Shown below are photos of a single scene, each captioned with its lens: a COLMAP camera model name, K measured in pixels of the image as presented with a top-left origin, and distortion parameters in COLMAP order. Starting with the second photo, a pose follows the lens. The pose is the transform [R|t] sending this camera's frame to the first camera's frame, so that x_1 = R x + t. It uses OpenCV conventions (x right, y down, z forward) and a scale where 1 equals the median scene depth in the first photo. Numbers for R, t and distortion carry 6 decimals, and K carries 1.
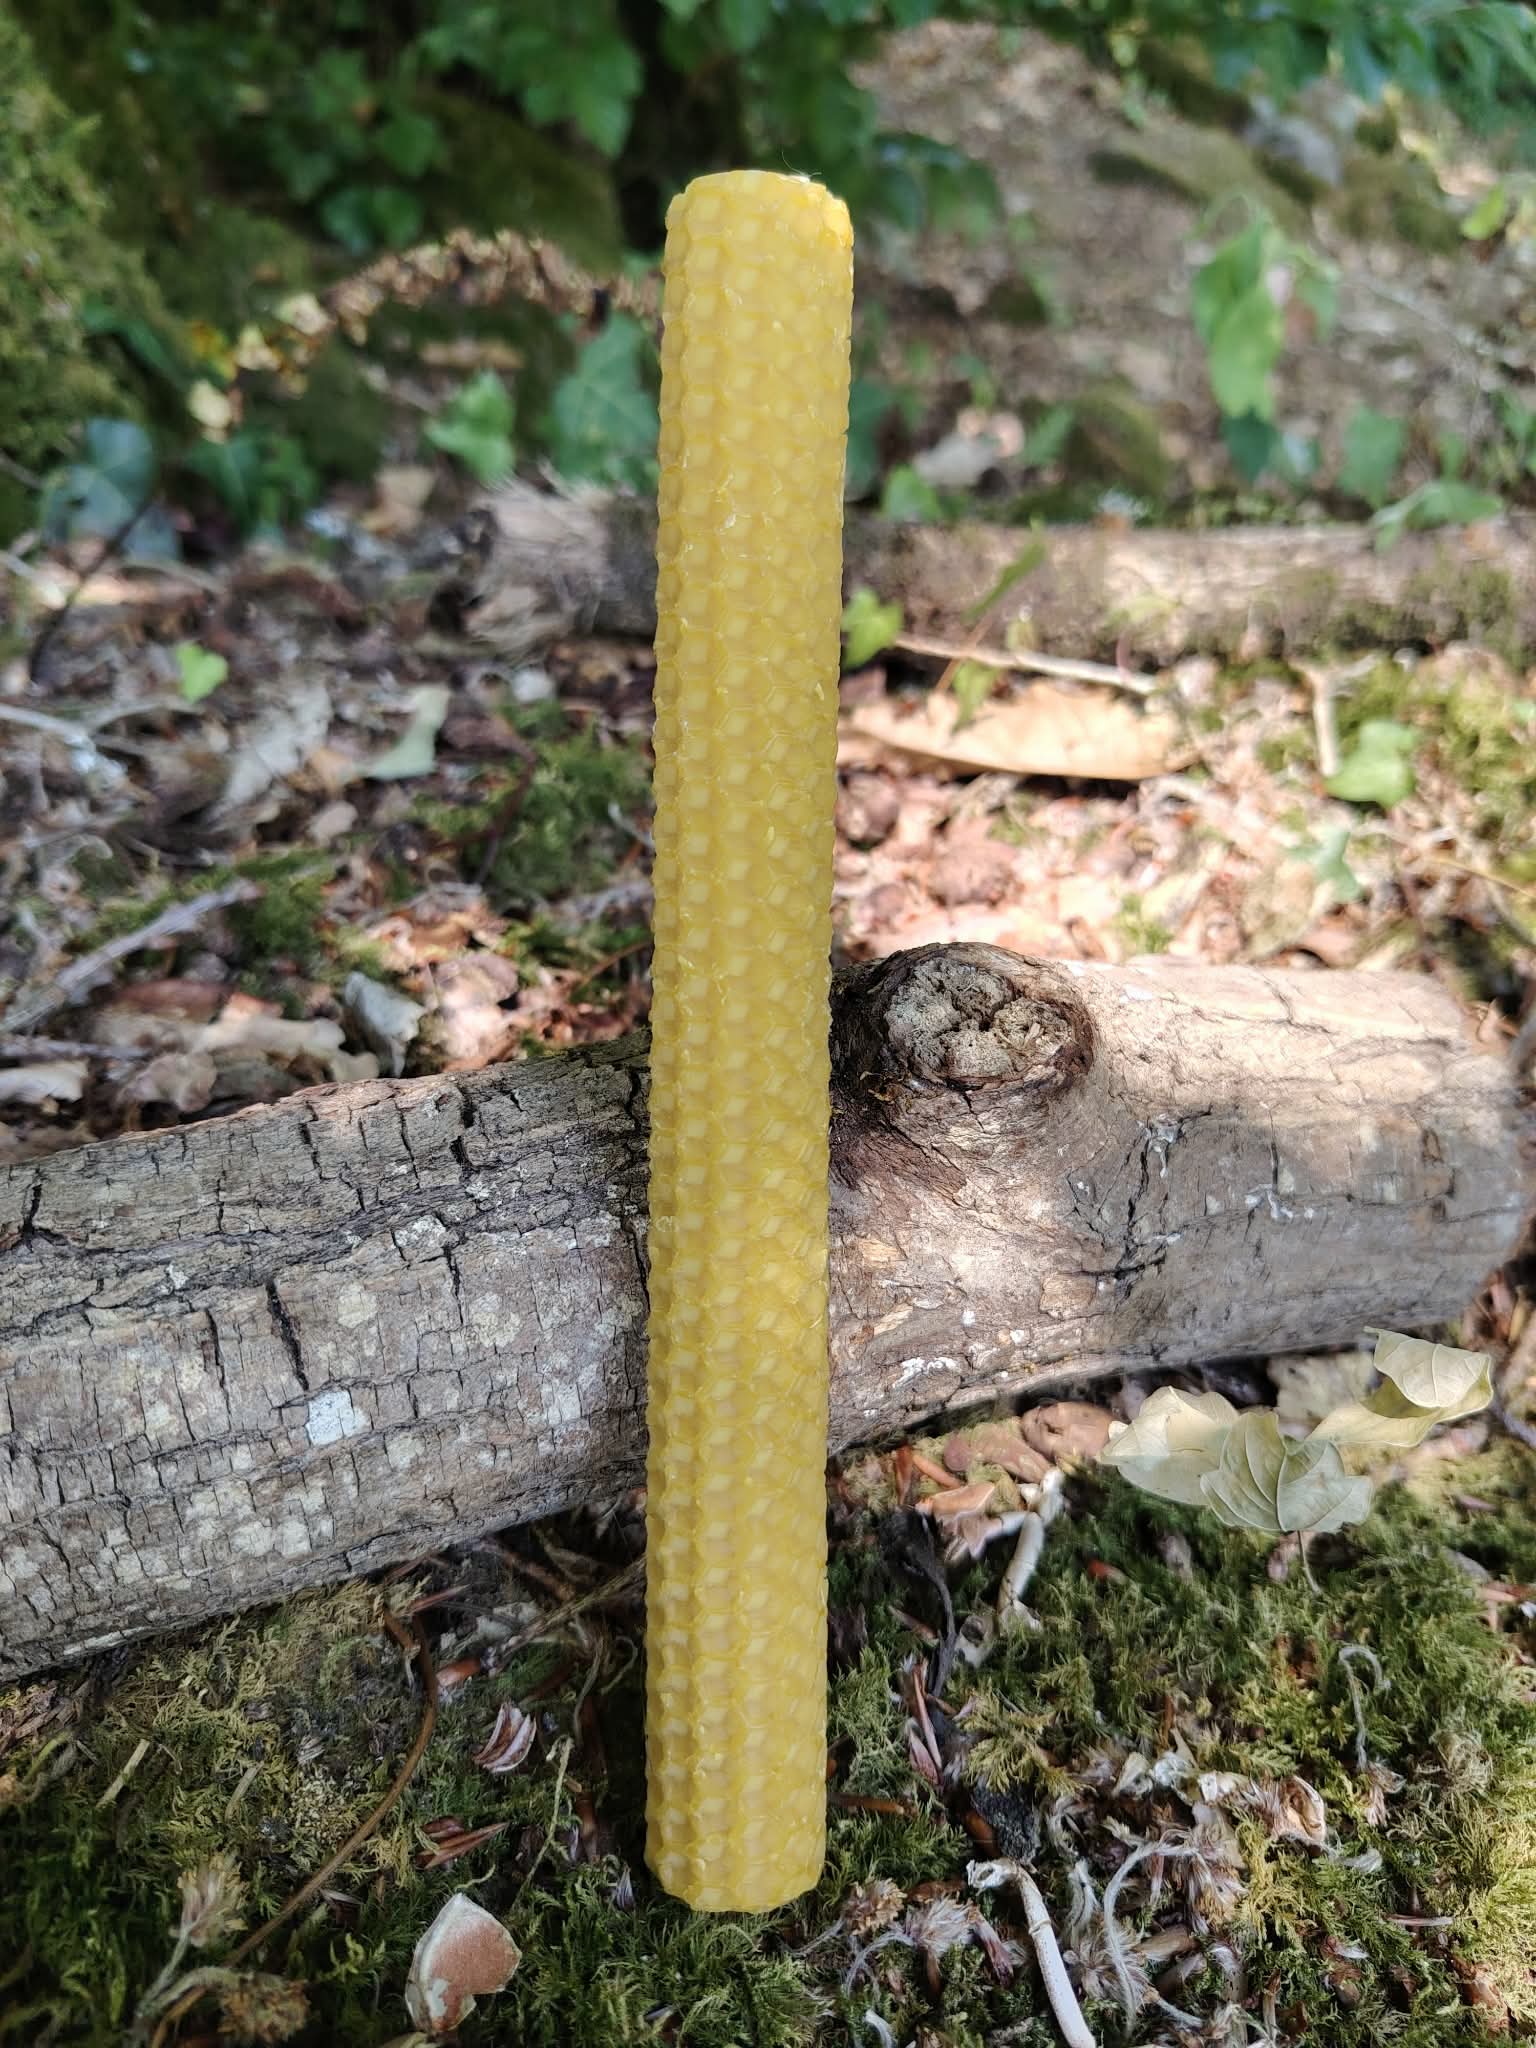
lens RADIAL K [[1478.9, 0, 779.7], [0, 1478.9, 1016.4], [0, 0, 1]] dist [0.079882, -0.216942]
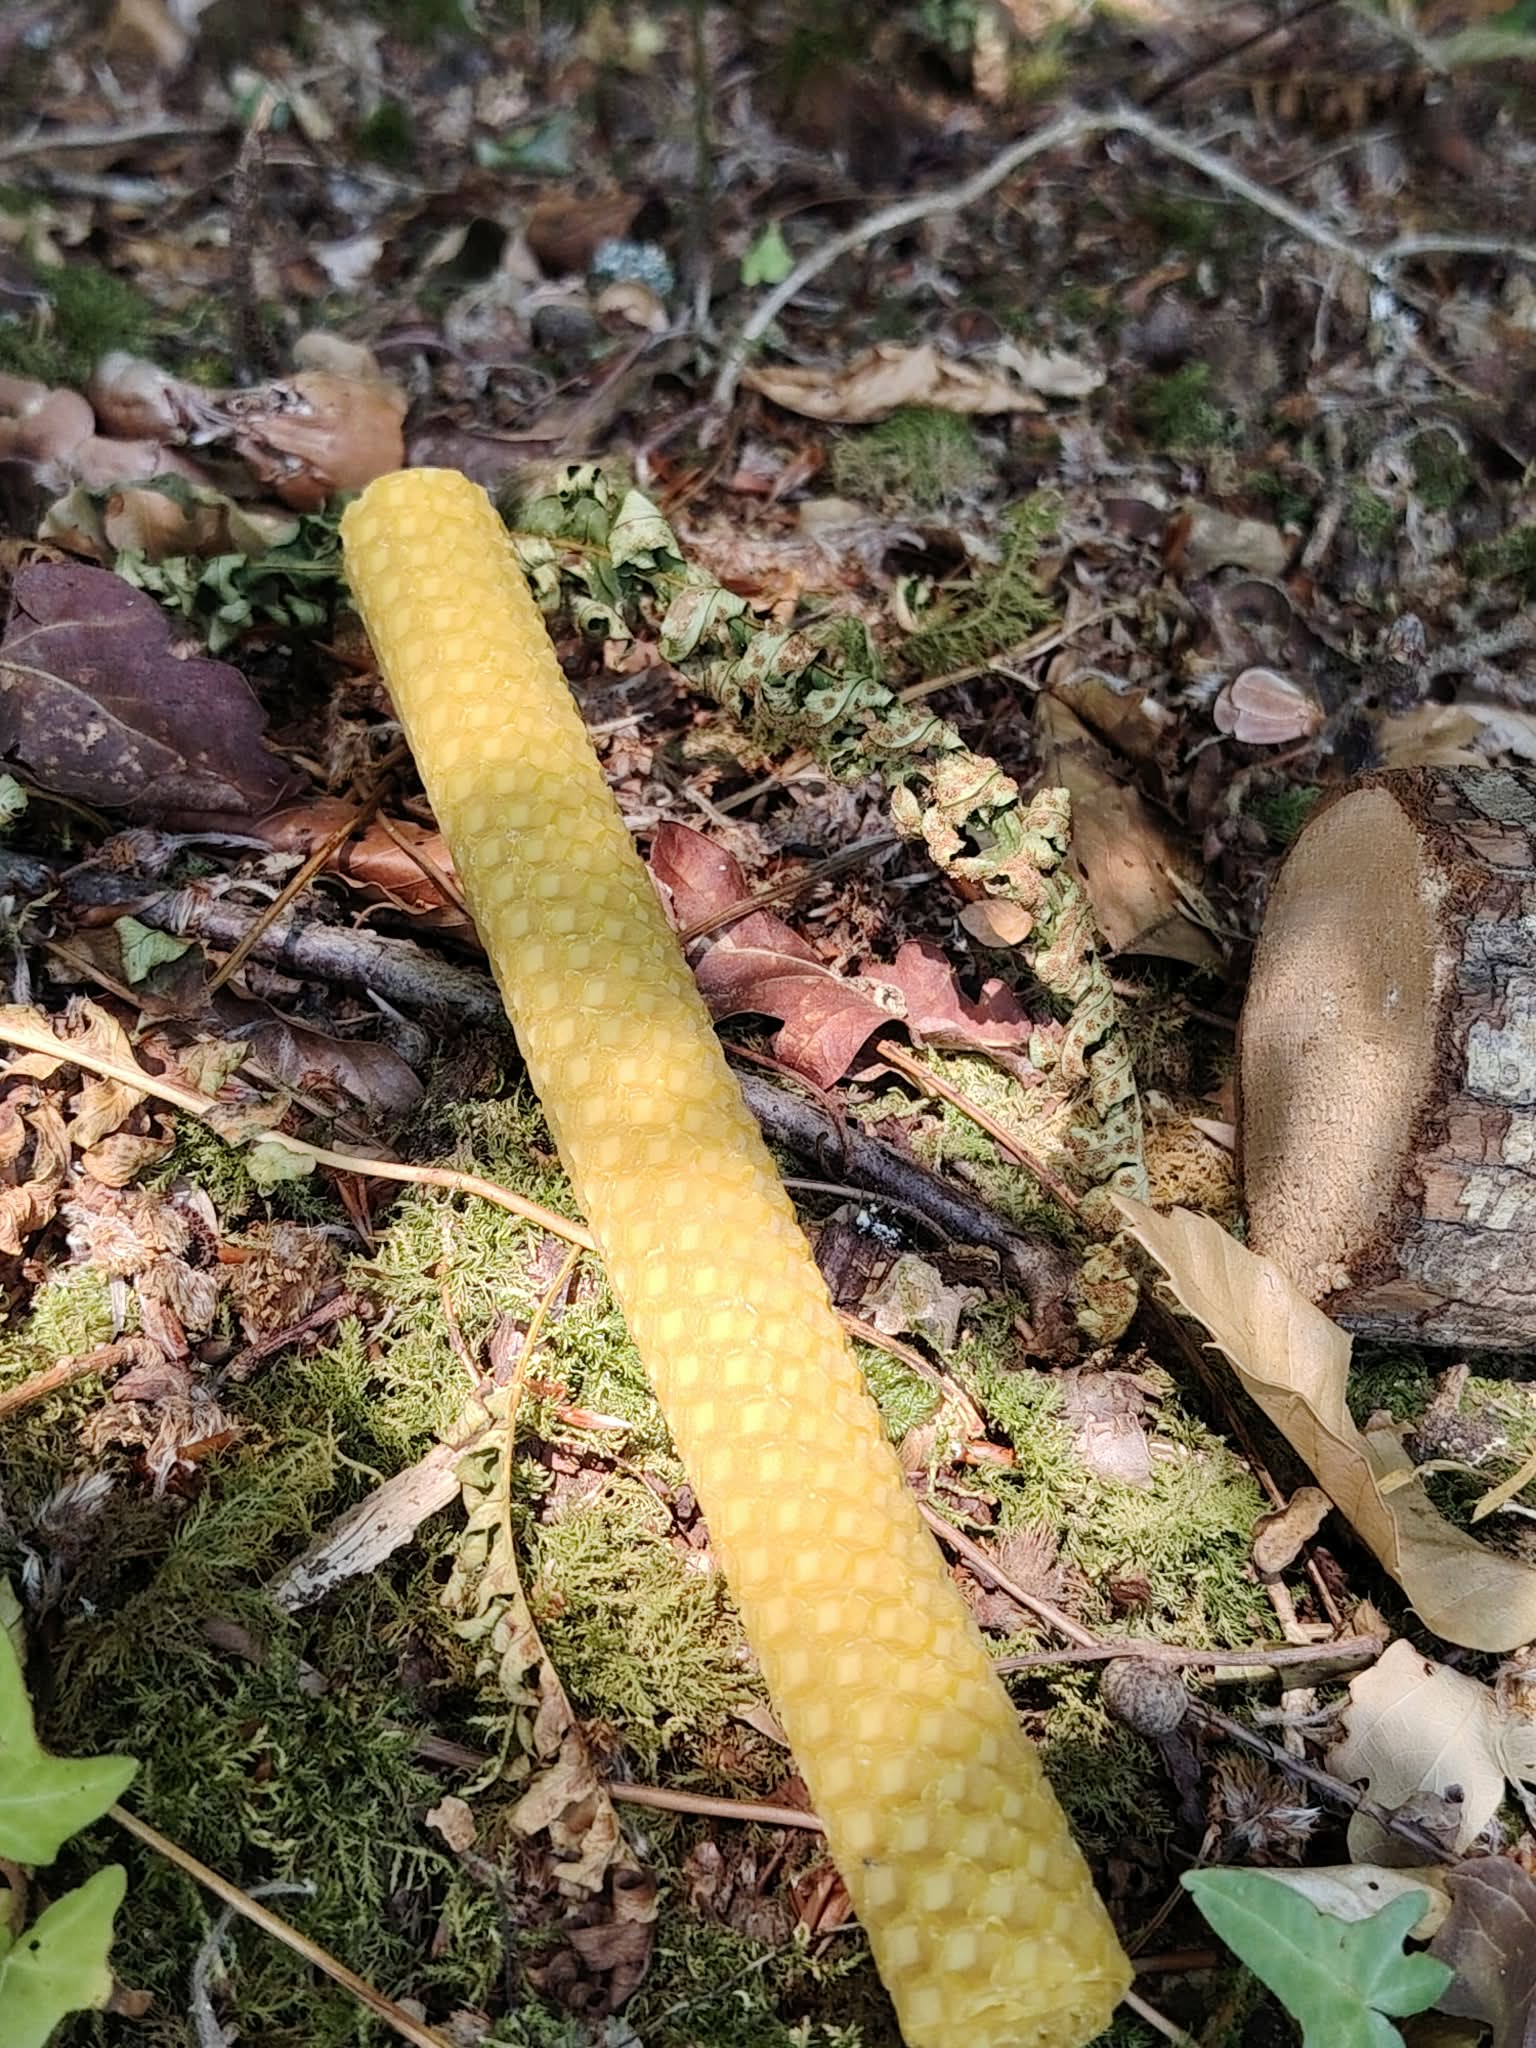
lens RADIAL K [[2897.3, 0, 748.8], [0, 2897.3, 1060.7], [0, 0, 1]] dist [0.163388, -0.523344]
pose [[0.931863, 0.292880, -0.214135, -0.687453], [-0.280606, 0.955933, 0.086332, 0.264971], [0.229983, -0.020362, 0.972982, -0.825778]]
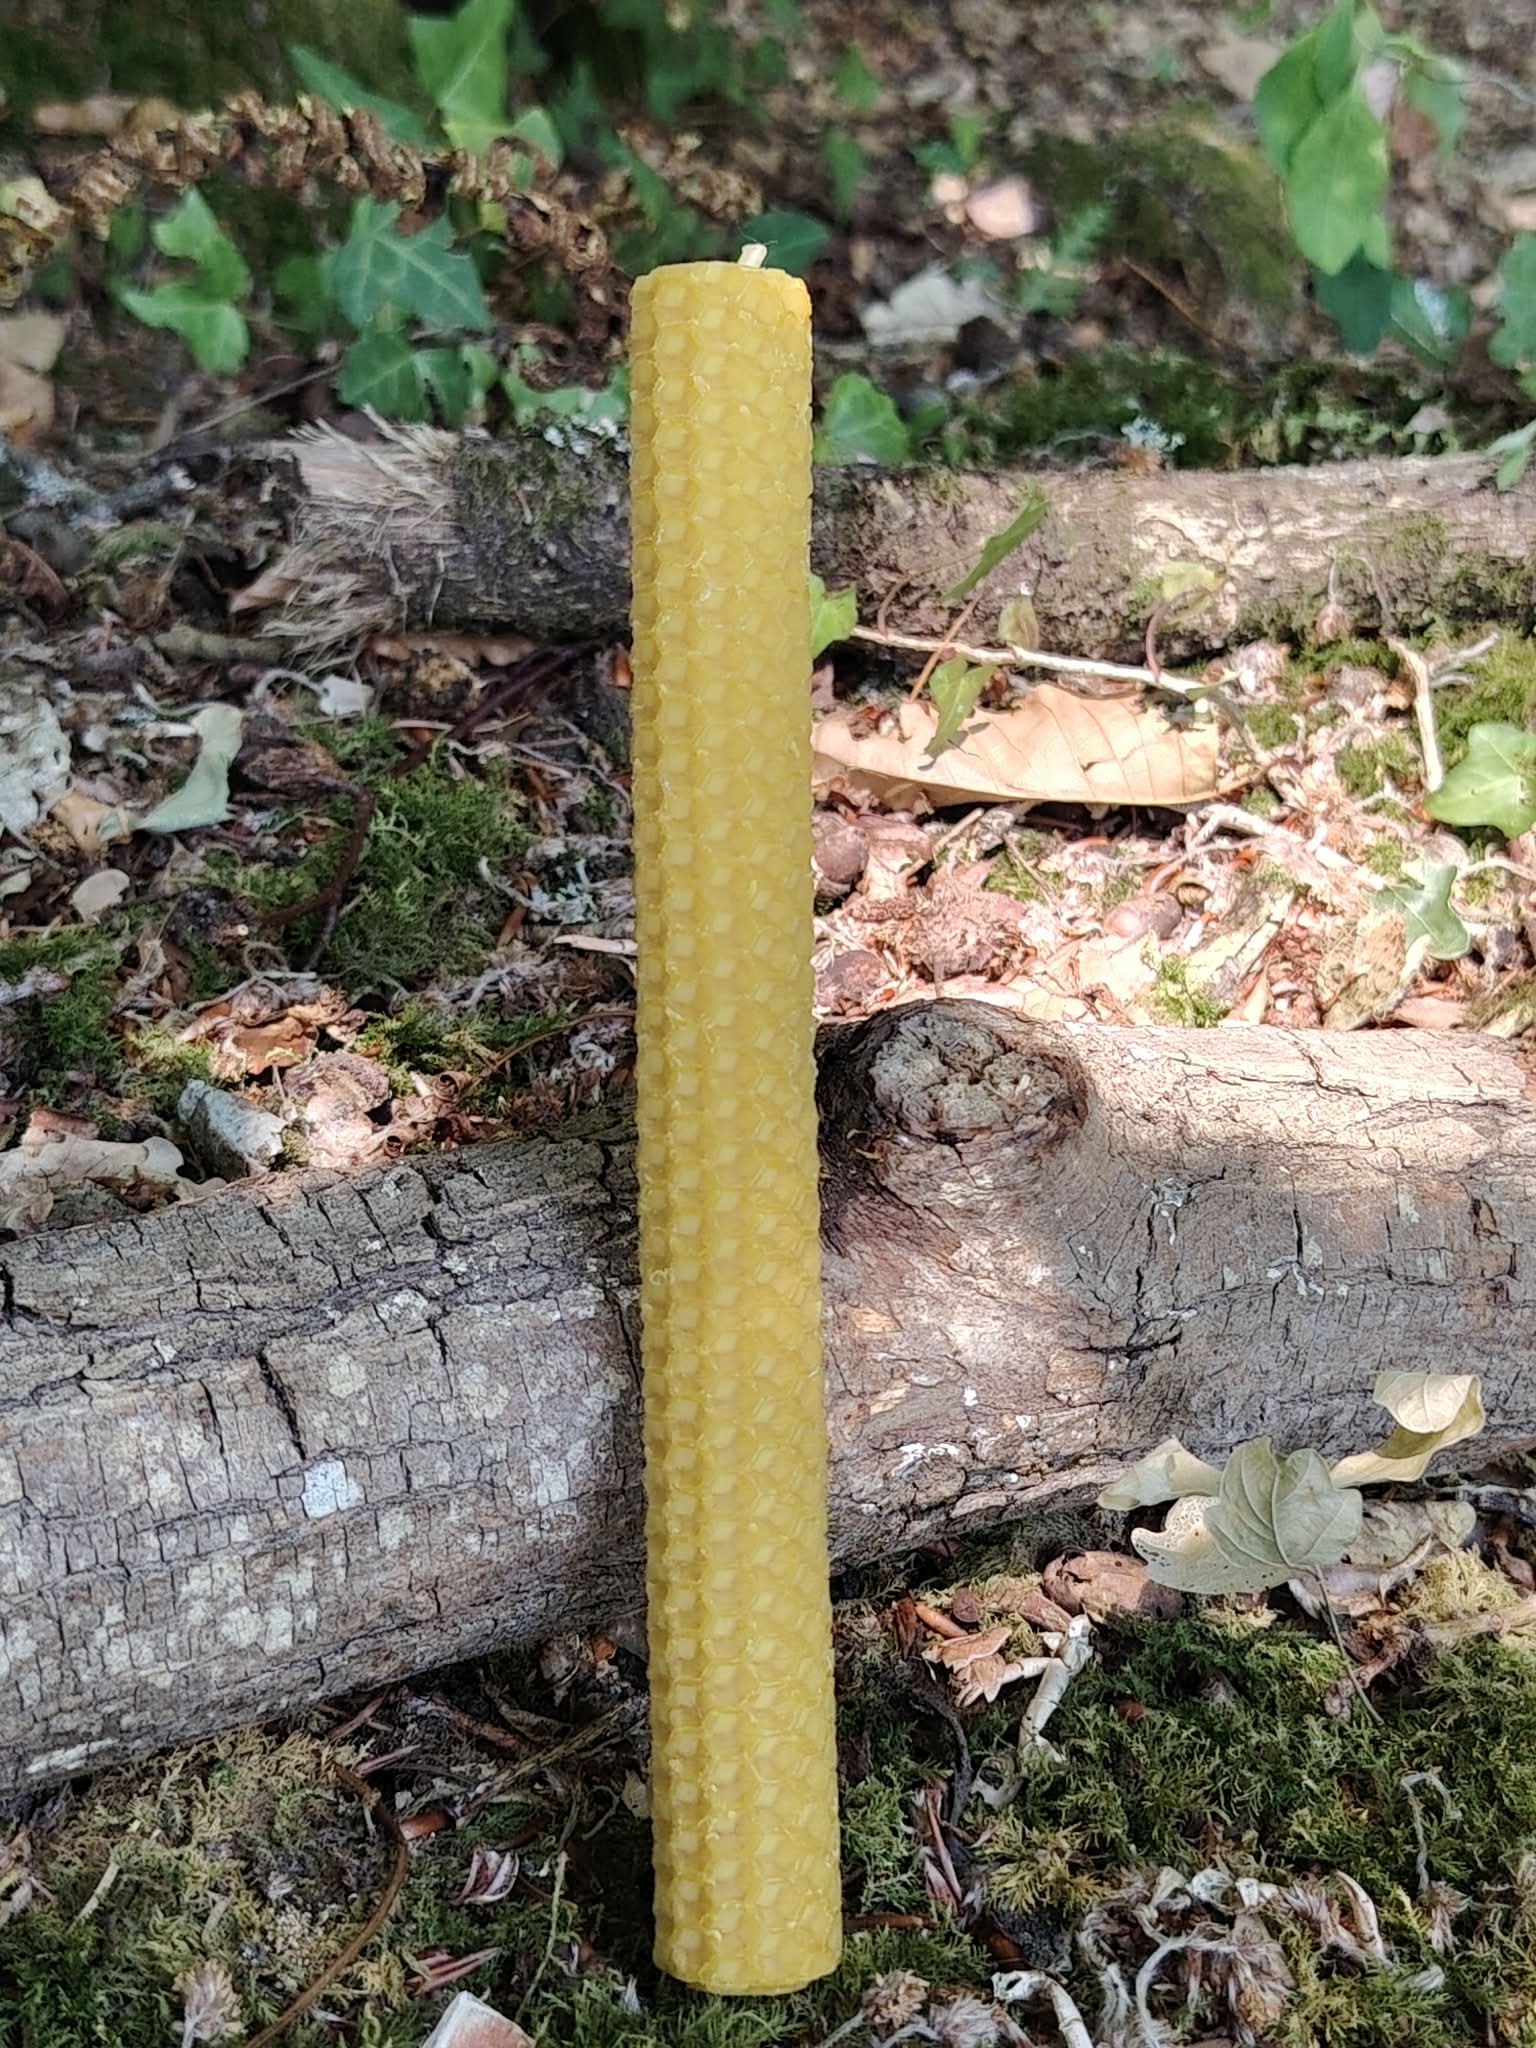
lens RADIAL K [[2901.6, 0, 758.2], [0, 2901.6, 1012.2], [0, 0, 1]] dist [0.172074, -0.493850]
pose [[0.998358, -0.028522, 0.049669, -0.092104], [0.032534, 0.996107, -0.081927, 0.110085], [-0.047139, 0.083408, 0.995400, -0.858904]]
